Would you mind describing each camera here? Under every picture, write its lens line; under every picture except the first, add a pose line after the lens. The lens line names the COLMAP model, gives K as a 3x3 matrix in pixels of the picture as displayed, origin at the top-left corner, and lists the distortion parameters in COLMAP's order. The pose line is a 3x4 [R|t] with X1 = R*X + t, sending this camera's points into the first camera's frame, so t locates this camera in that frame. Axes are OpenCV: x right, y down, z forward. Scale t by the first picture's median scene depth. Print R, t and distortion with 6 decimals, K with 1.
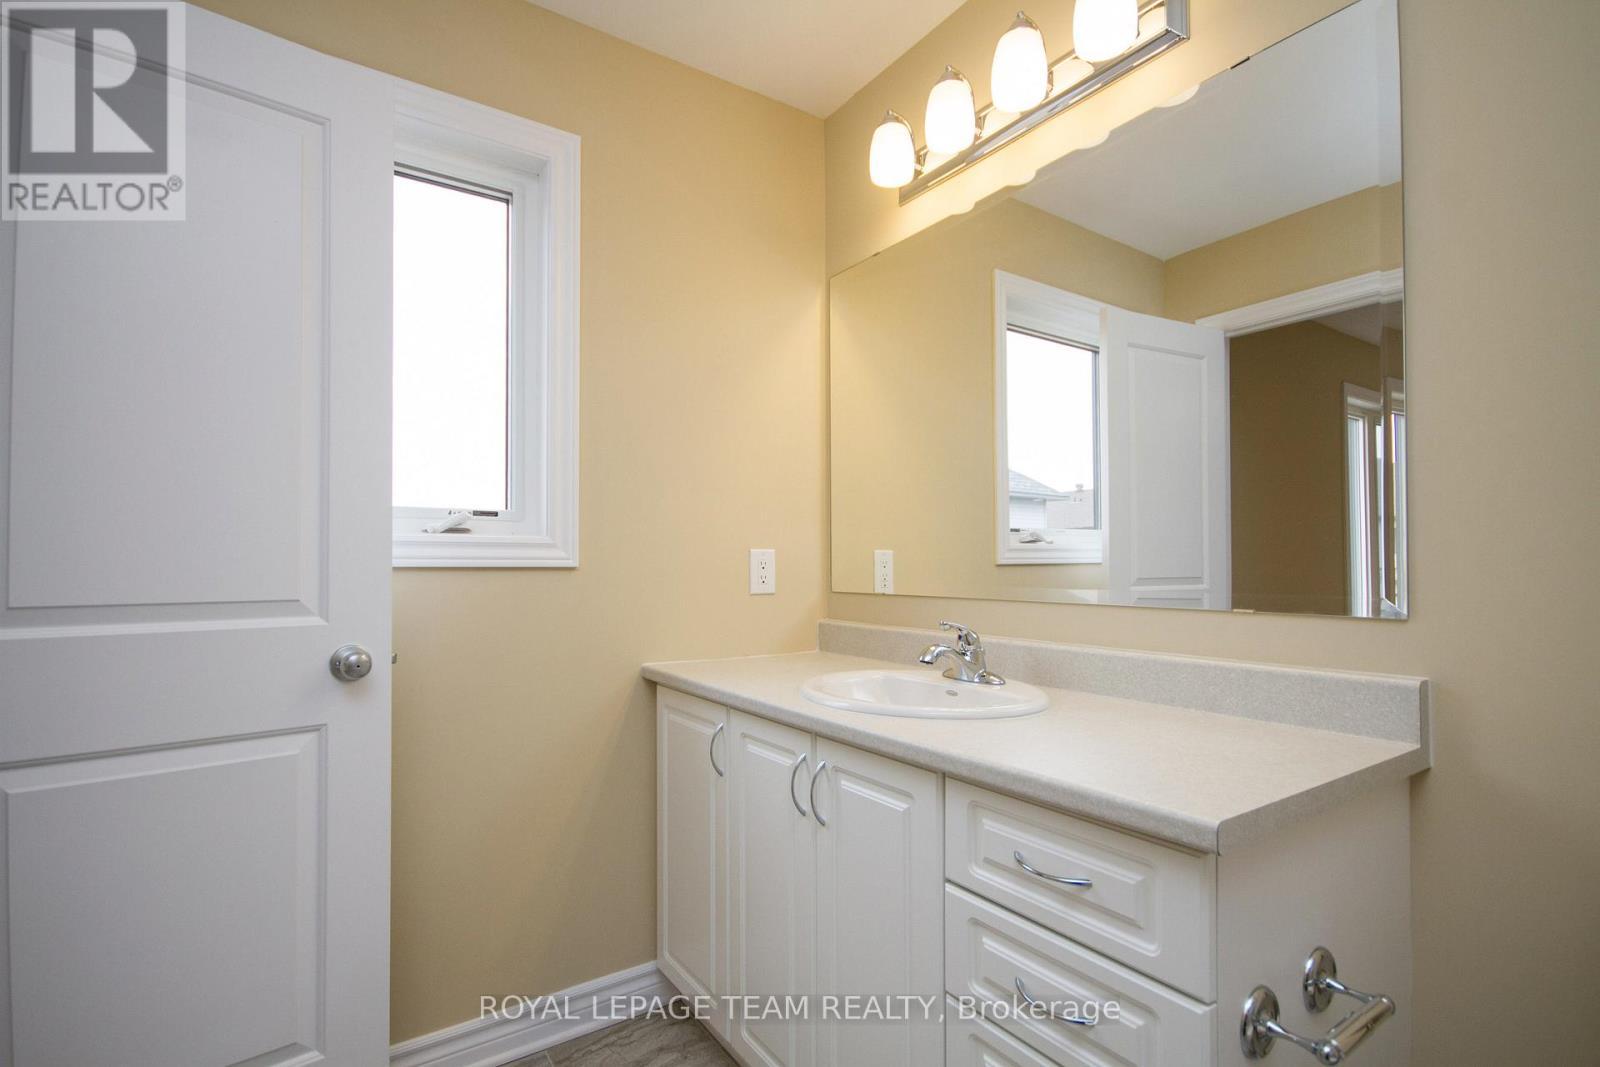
lens RADIAL K [[739.4, 0, 804.3], [0, 739.4, 559.0], [0, 0, 1]] dist [-0.001105, -0.006883]
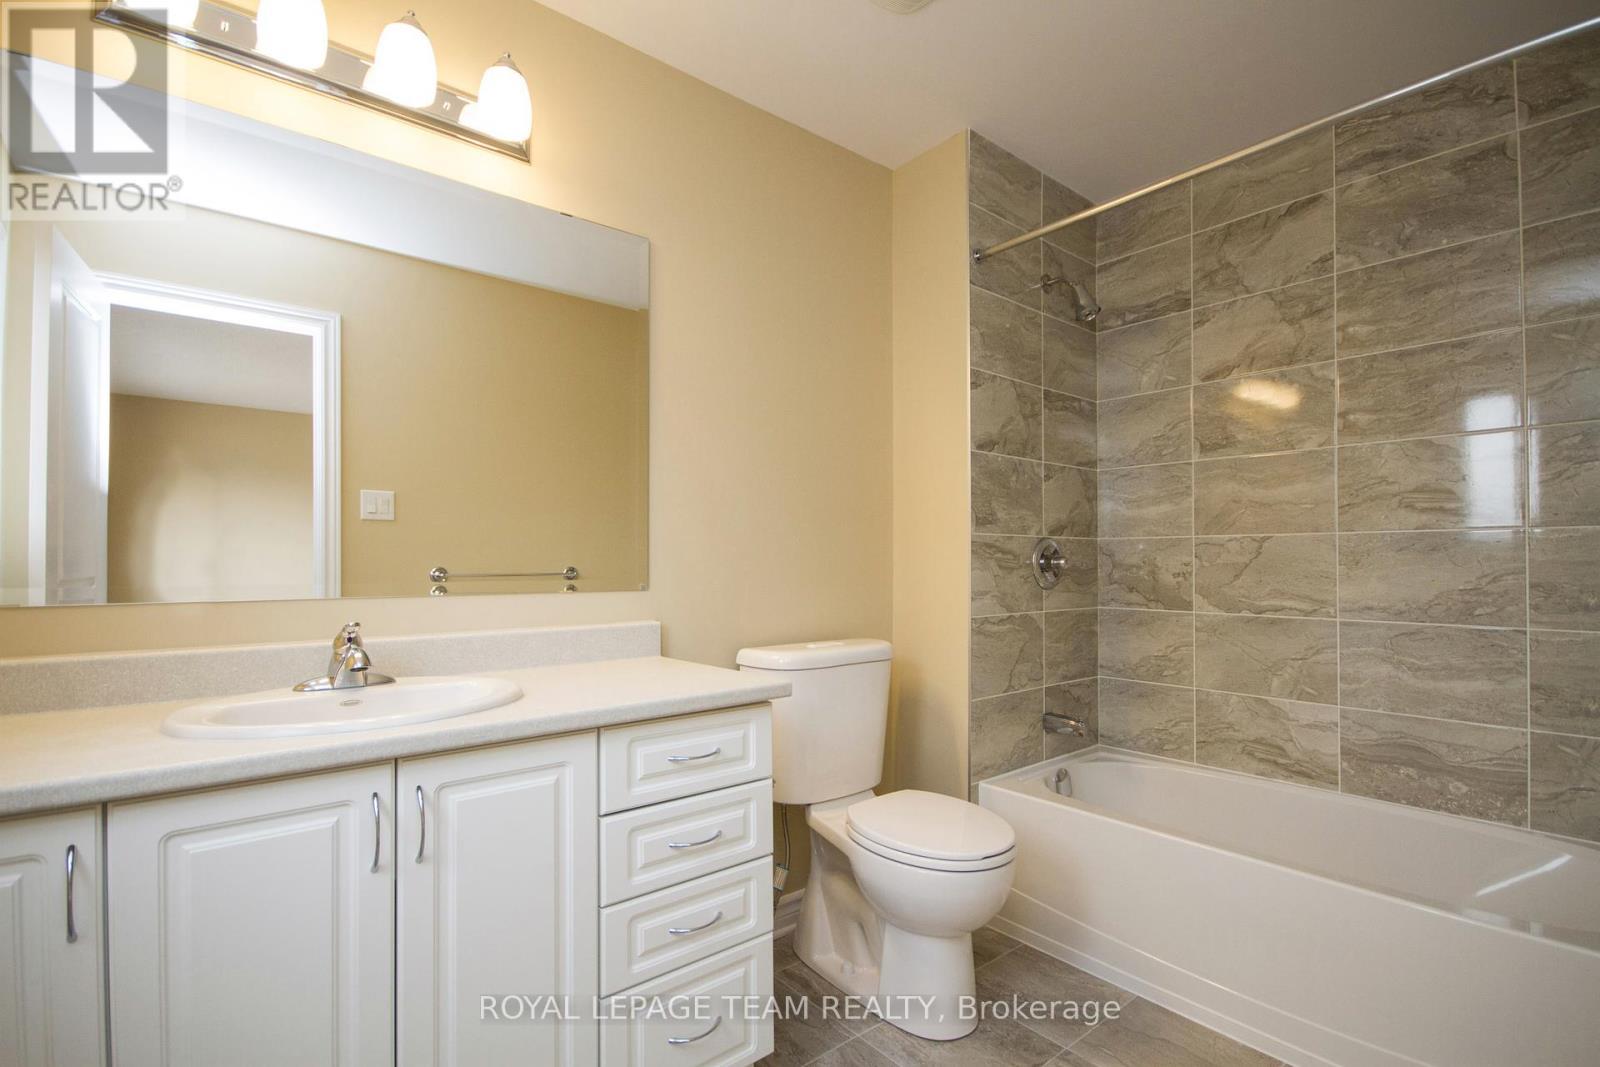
lens RADIAL K [[739.4, 0, 804.3], [0, 739.4, 559.0], [0, 0, 1]] dist [-0.001105, -0.006883]
pose [[-0.070631, 0.009289, 0.997459, -0.918922], [-0.000996, 0.999955, -0.009382, 0.022633], [-0.997502, -0.001656, -0.070618, 0.671105]]
